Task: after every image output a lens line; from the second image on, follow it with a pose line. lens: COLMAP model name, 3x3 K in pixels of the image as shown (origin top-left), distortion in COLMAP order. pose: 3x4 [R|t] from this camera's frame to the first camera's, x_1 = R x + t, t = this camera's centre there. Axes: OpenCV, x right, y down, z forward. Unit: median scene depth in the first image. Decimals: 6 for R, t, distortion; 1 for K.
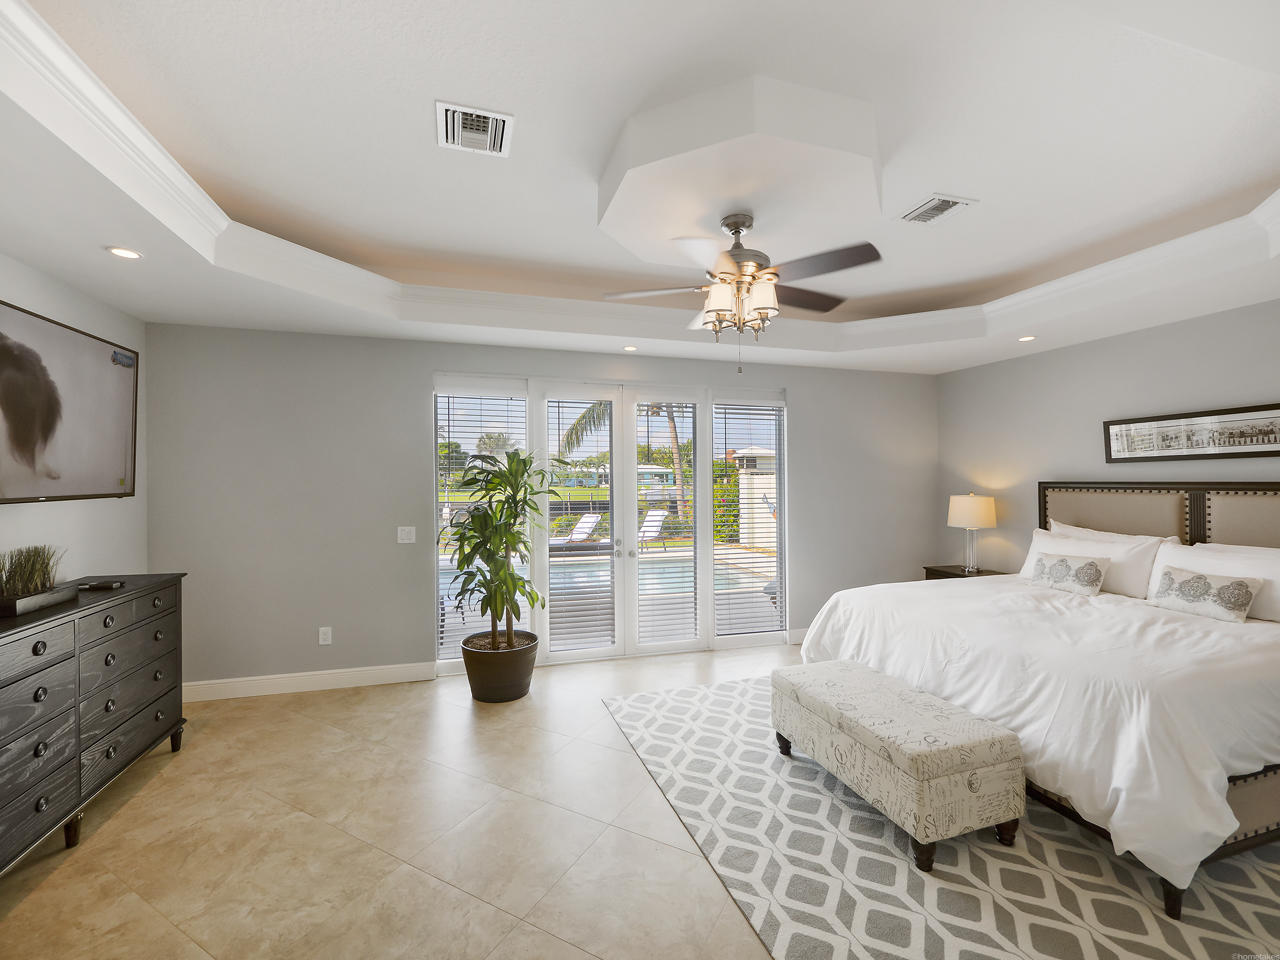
lens RADIAL K [[554.4, 0, 645.5], [0, 554.4, 478.6], [0, 0, 1]] dist [-0.004744, -0.001479]
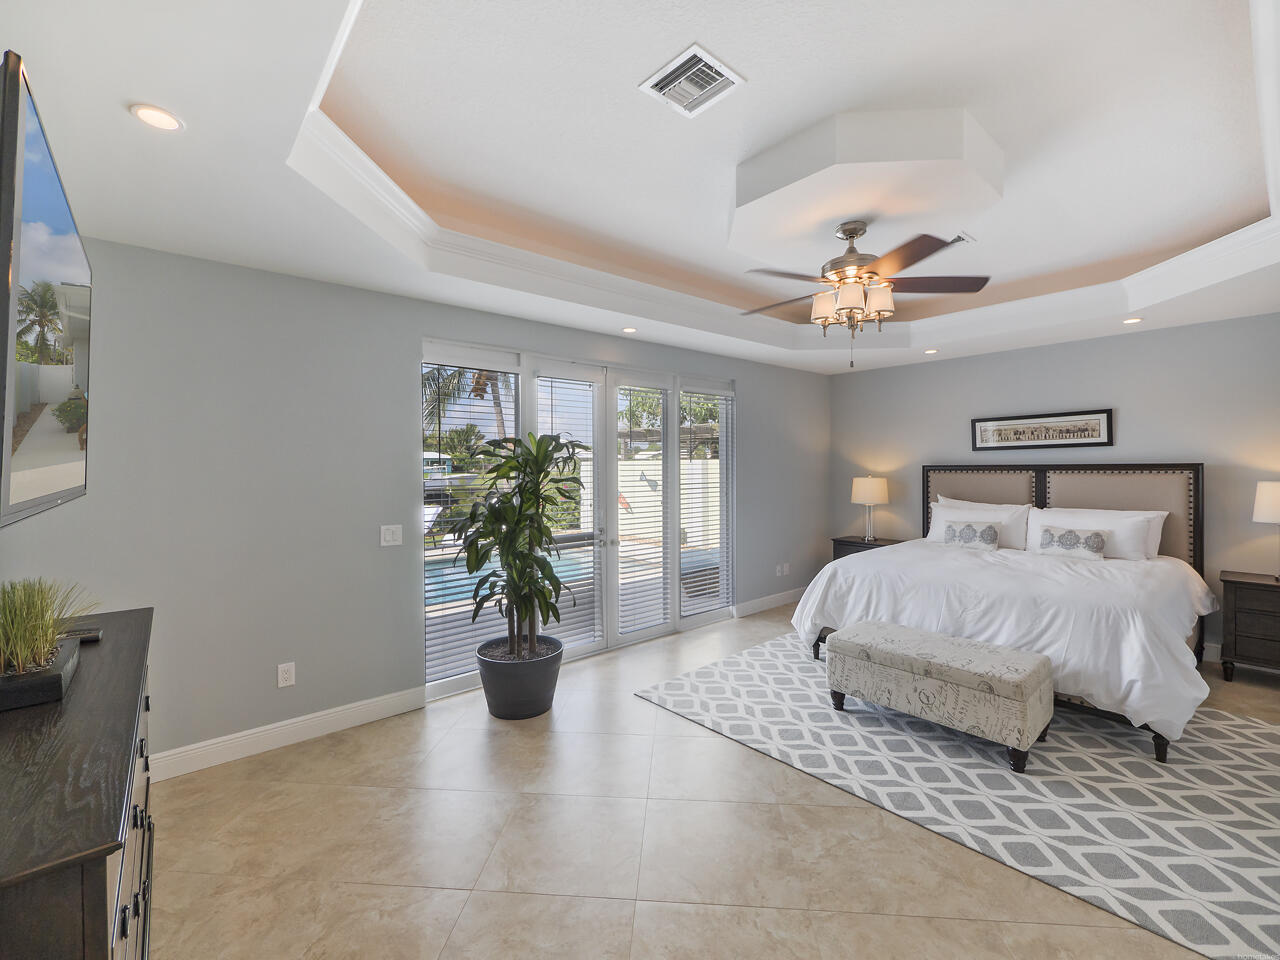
lens RADIAL K [[554.4, 0, 650.0], [0, 554.4, 470.6], [0, 0, 1]] dist [-0.004744, -0.001479]
pose [[0.913978, -0.009799, 0.405646, -0.494474], [0.006469, 0.999933, 0.009580, 0.001743], [-0.405713, -0.006132, 0.913980, 0.124637]]
